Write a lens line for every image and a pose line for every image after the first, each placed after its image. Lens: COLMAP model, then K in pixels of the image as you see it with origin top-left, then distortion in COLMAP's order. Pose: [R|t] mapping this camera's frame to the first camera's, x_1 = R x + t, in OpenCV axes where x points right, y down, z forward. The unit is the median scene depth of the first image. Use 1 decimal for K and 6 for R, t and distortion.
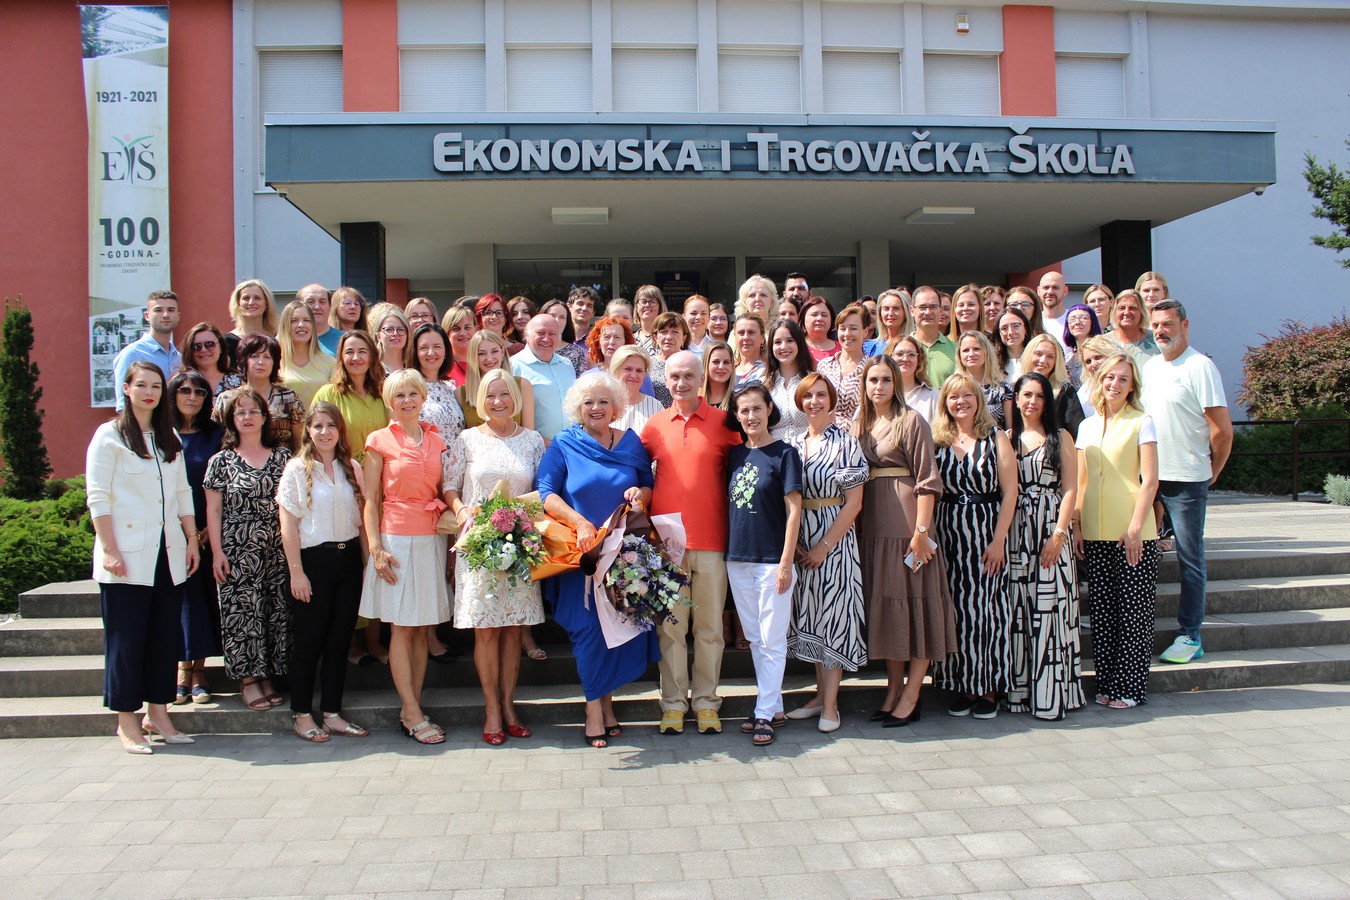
lens RADIAL K [[1111.8, 0, 679.9], [0, 1111.8, 452.8], [0, 0, 1]] dist [-0.158248, 0.131734]
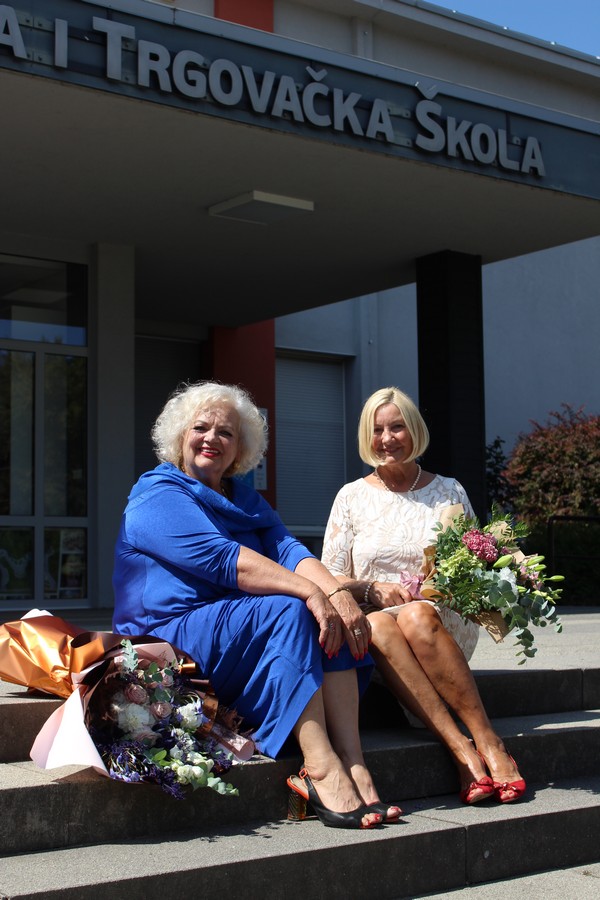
lens RADIAL K [[1413.0, 0, 300.0], [0, 1413.0, 450.0], [0, 0, 1]] dist [-0.049421, 0.009913]
pose [[0.846577, 0.060776, 0.528786, -0.251423], [0.001348, 0.993212, -0.116313, 0.051881], [-0.532265, 0.099181, 0.840748, 0.279290]]
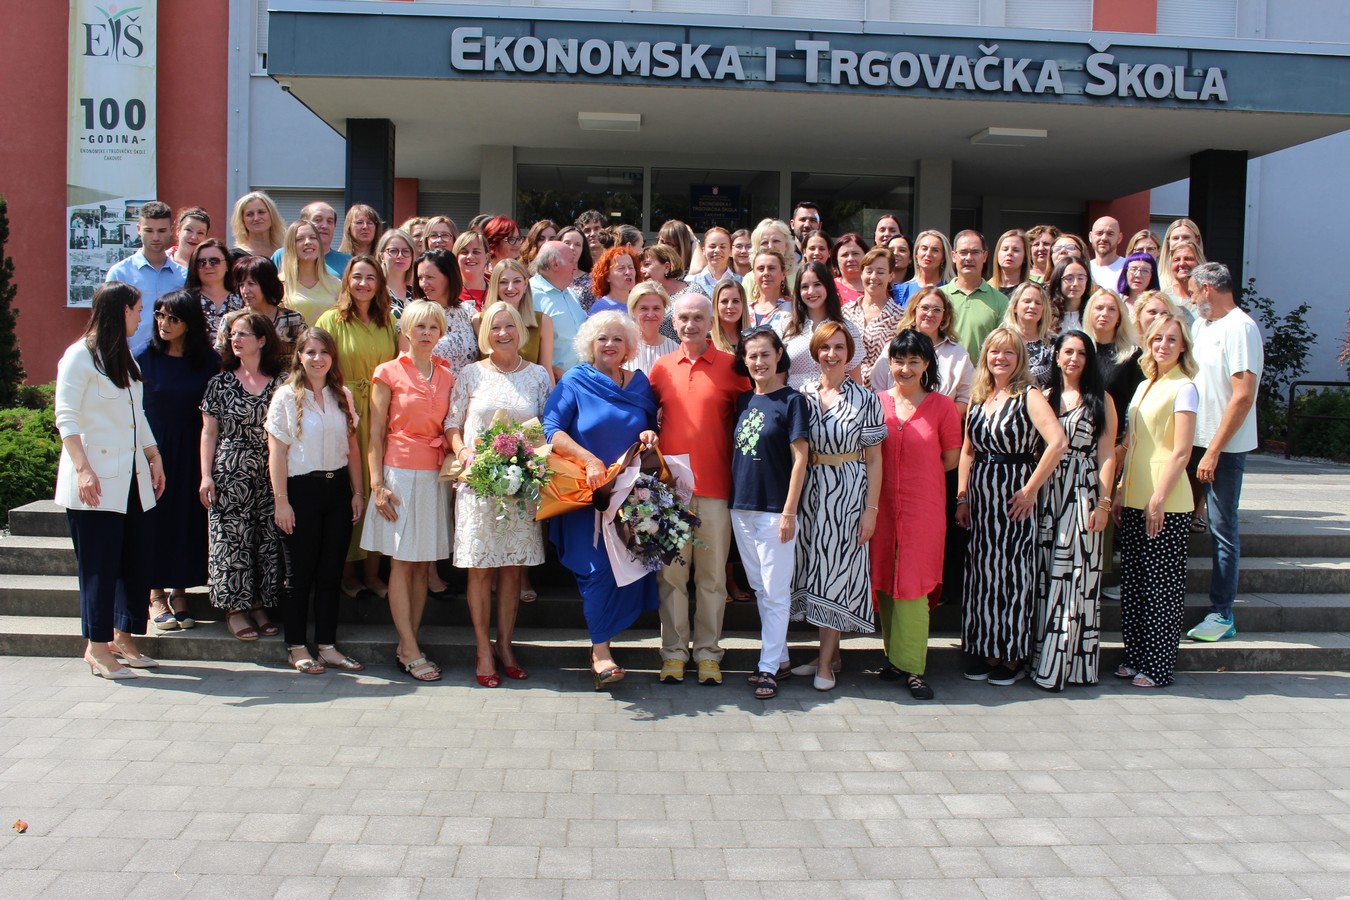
lens RADIAL K [[1268.9, 0, 675.0], [0, 1268.9, 450.0], [0, 0, 1]] dist [-0.149224, 0.147424]
pose [[0.998357, 0.047415, -0.032177, 0.011034], [-0.045478, 0.997254, 0.058444, -0.008846], [0.034859, -0.056885, 0.997772, -0.054541]]
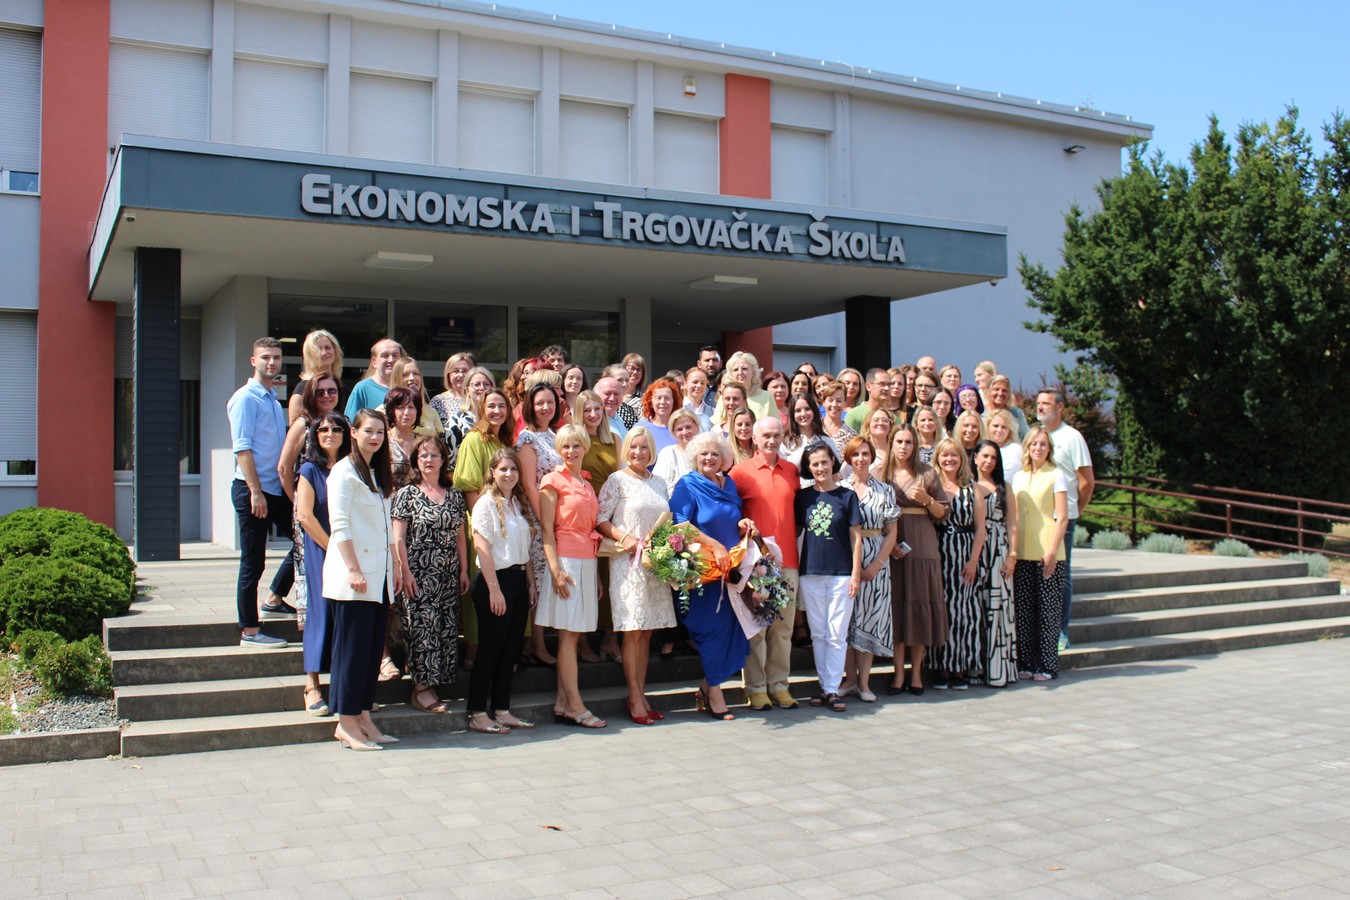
lens RADIAL K [[1301.9, 0, 676.7], [0, 1301.9, 449.4], [0, 0, 1]] dist [-0.135758, 0.121331]
pose [[0.925362, 0.024285, 0.378306, -0.337268], [-0.006683, 0.998836, -0.047772, 0.010514], [-0.379026, 0.041678, 0.924447, -0.189430]]
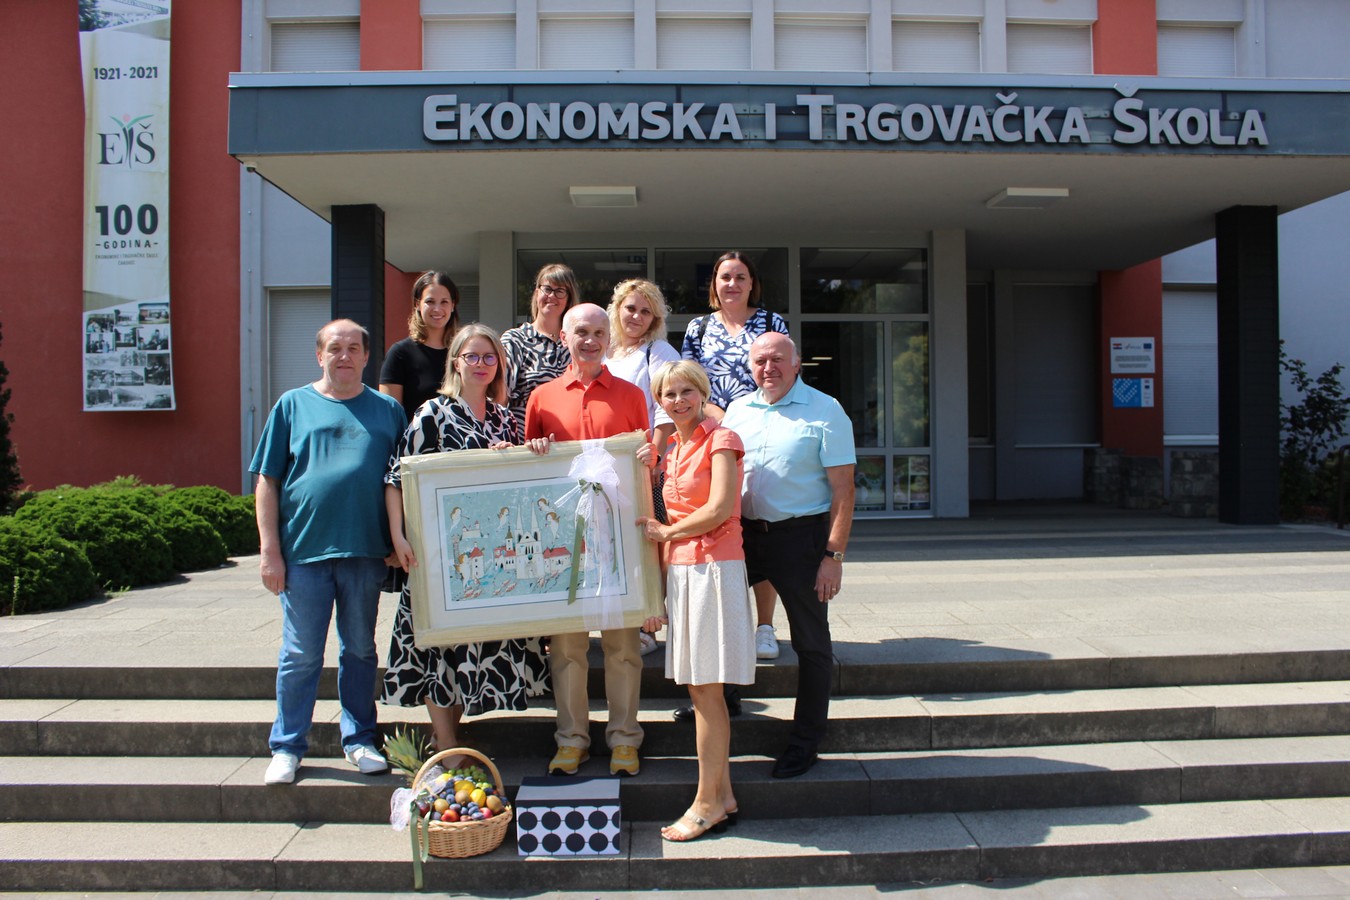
lens RADIAL K [[1122.0, 0, 682.9], [0, 1122.0, 449.3], [0, 0, 1]] dist [-0.162192, 0.136409]
pose [[0.998204, 0.012736, -0.058532, 0.027572], [-0.013149, 0.999891, -0.006683, -0.015228], [0.058440, 0.007440, 0.998263, 0.159794]]
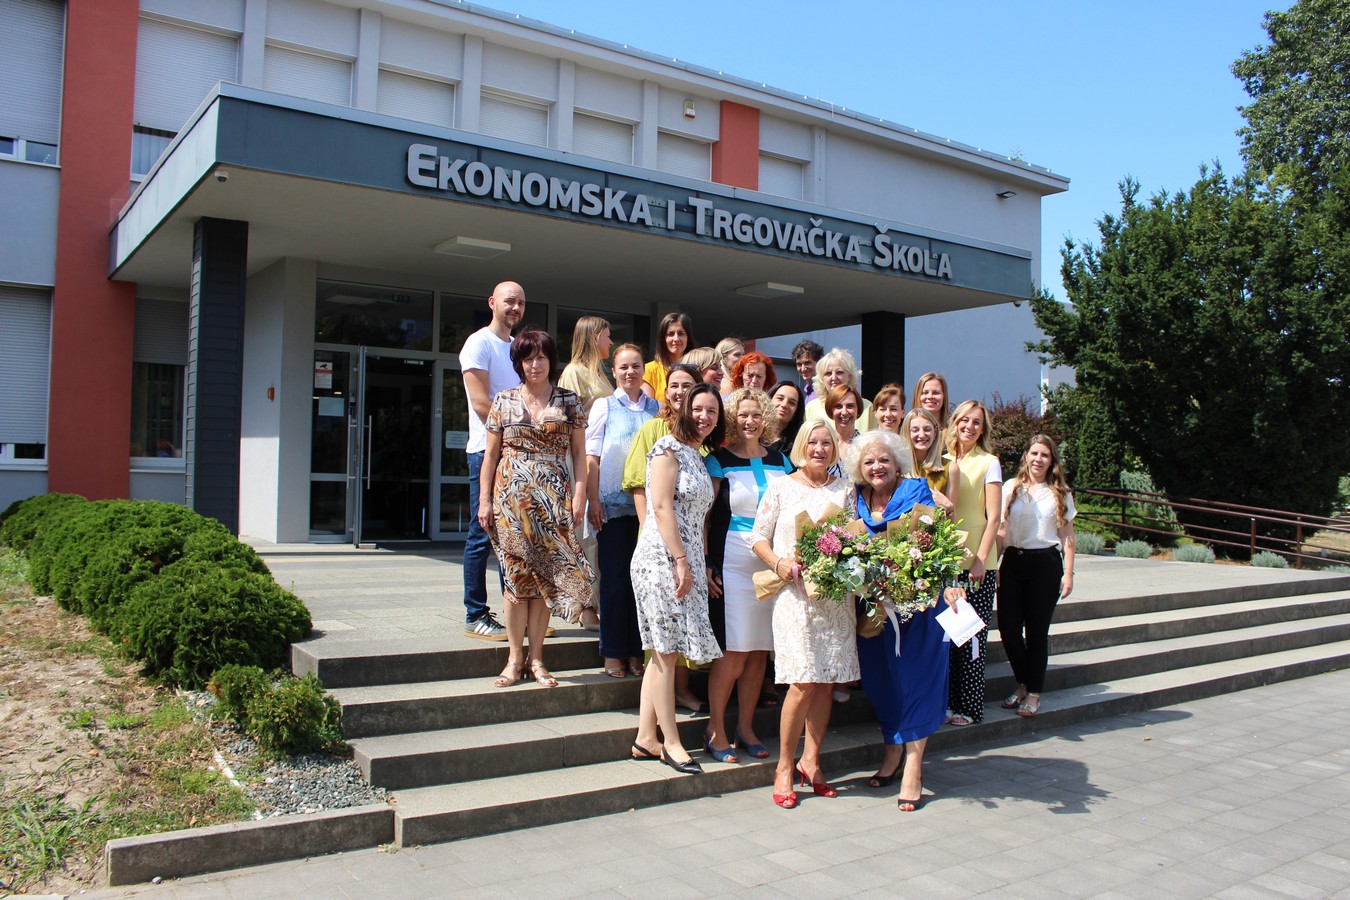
lens RADIAL K [[1114.6, 0, 678.8], [0, 1114.6, 457.4], [0, 0, 1]] dist [-0.165534, 0.140007]
pose [[0.864869, 0.049103, 0.499591, -0.464007], [-0.029192, 0.998440, -0.047598, 0.008750], [-0.501148, 0.026582, 0.864953, 0.096237]]
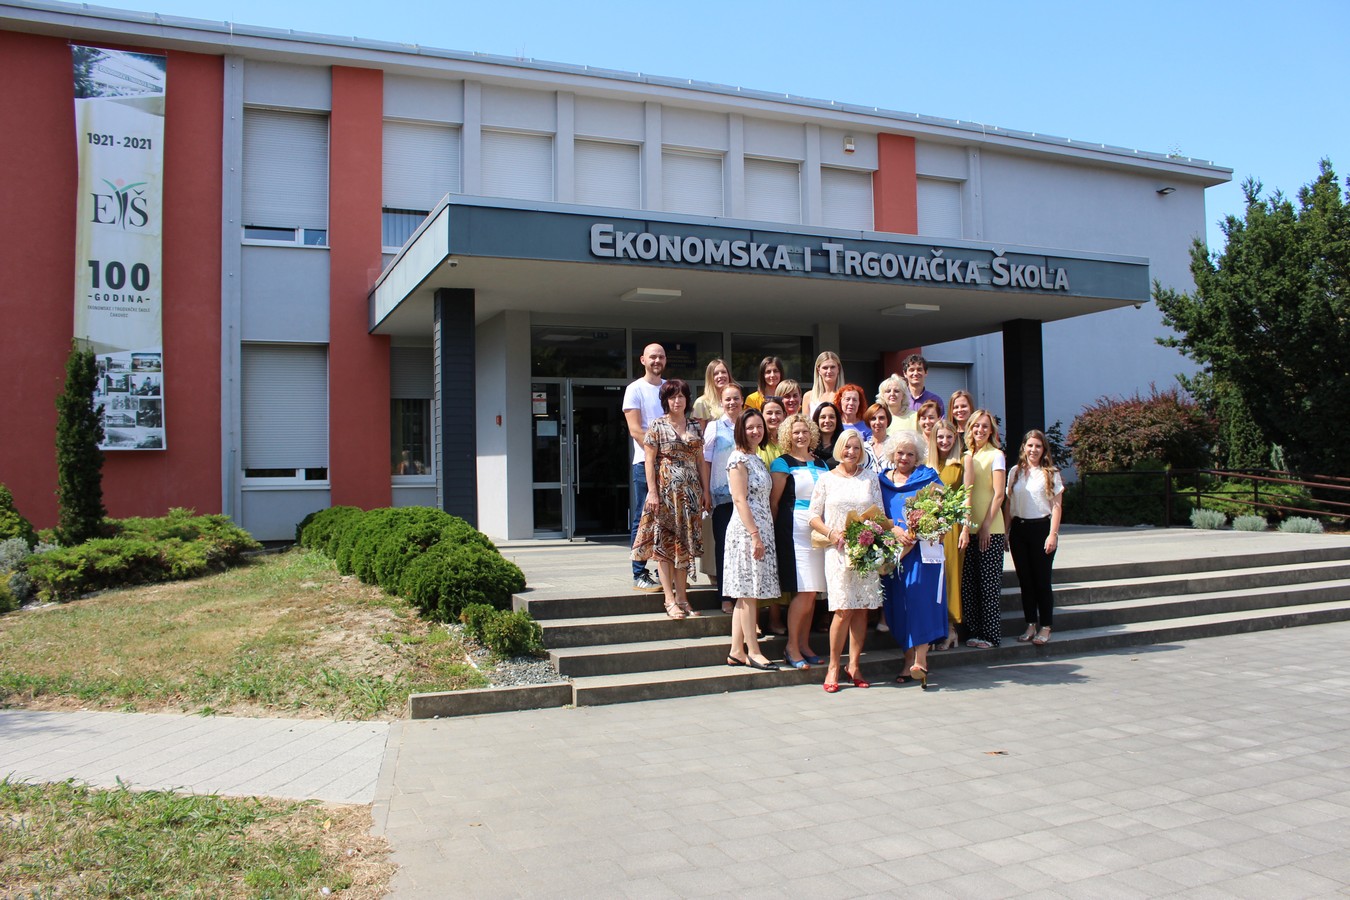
lens RADIAL K [[1114.6, 0, 678.8], [0, 1114.6, 457.4], [0, 0, 1]] dist [-0.165534, 0.140007]
pose [[0.949593, 0.010992, 0.313293, -0.496581], [0.003614, 0.998935, -0.046003, 0.016131], [-0.313465, 0.044817, 0.948542, -0.153899]]
